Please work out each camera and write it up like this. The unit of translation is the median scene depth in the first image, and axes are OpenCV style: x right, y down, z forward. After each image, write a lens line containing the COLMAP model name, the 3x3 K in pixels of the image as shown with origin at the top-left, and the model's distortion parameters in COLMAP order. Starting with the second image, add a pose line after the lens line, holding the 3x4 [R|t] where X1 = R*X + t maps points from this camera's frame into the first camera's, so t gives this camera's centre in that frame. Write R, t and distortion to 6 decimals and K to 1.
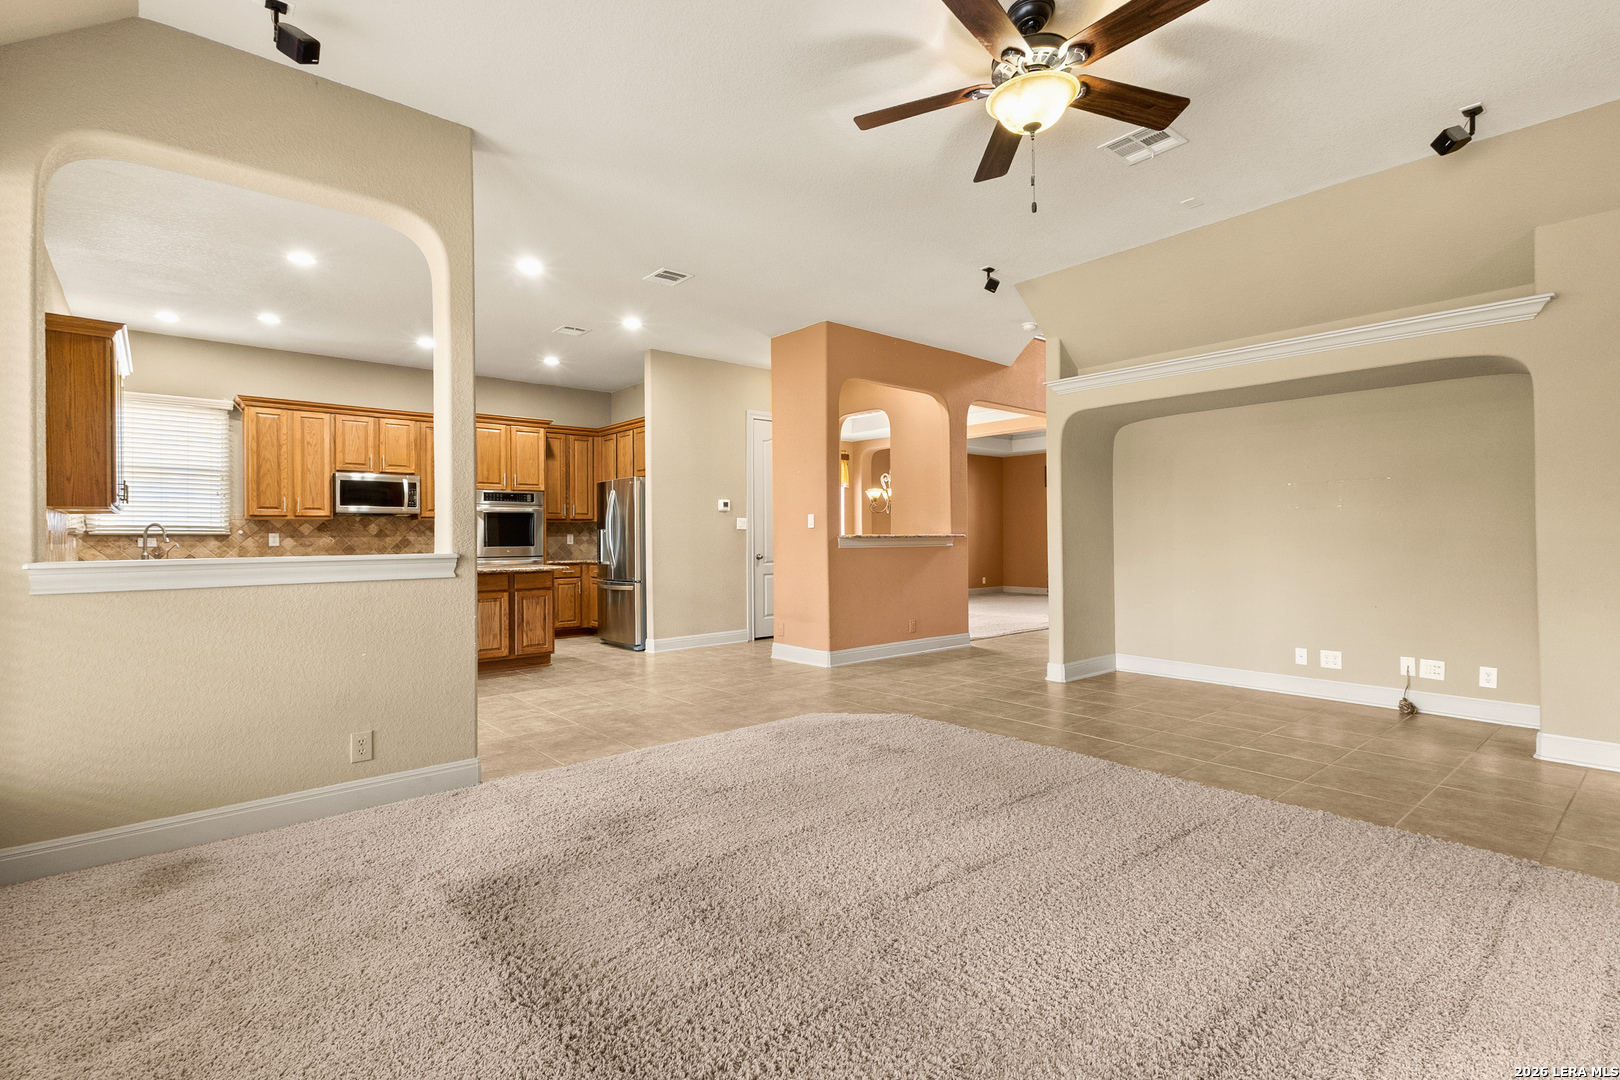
lens RADIAL K [[748.4, 0, 809.6], [0, 748.4, 538.1], [0, 0, 1]] dist [-0.004515, -0.002149]
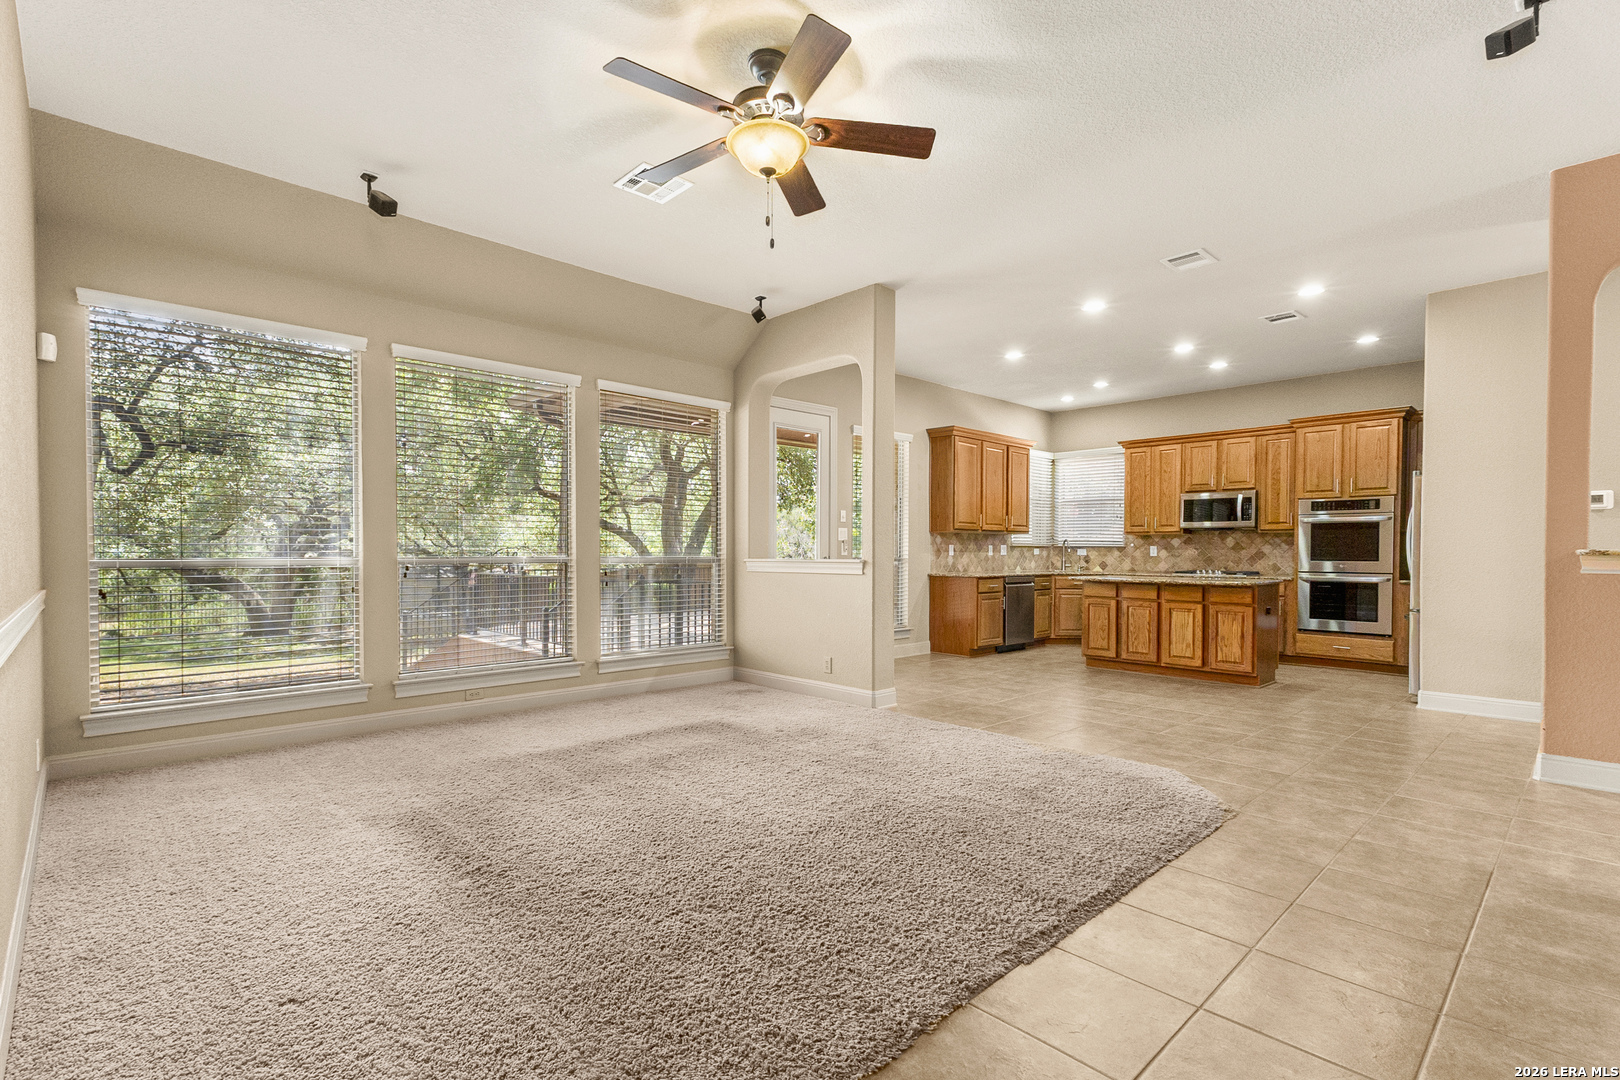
lens RADIAL K [[748.4, 0, 809.6], [0, 748.4, 547.6], [0, 0, 1]] dist [-0.004515, -0.002149]
pose [[0.050993, 0.003454, -0.998693, 0.497613], [-0.006637, 0.999973, 0.003119, -0.003630], [0.998677, 0.006469, 0.051015, 0.357227]]
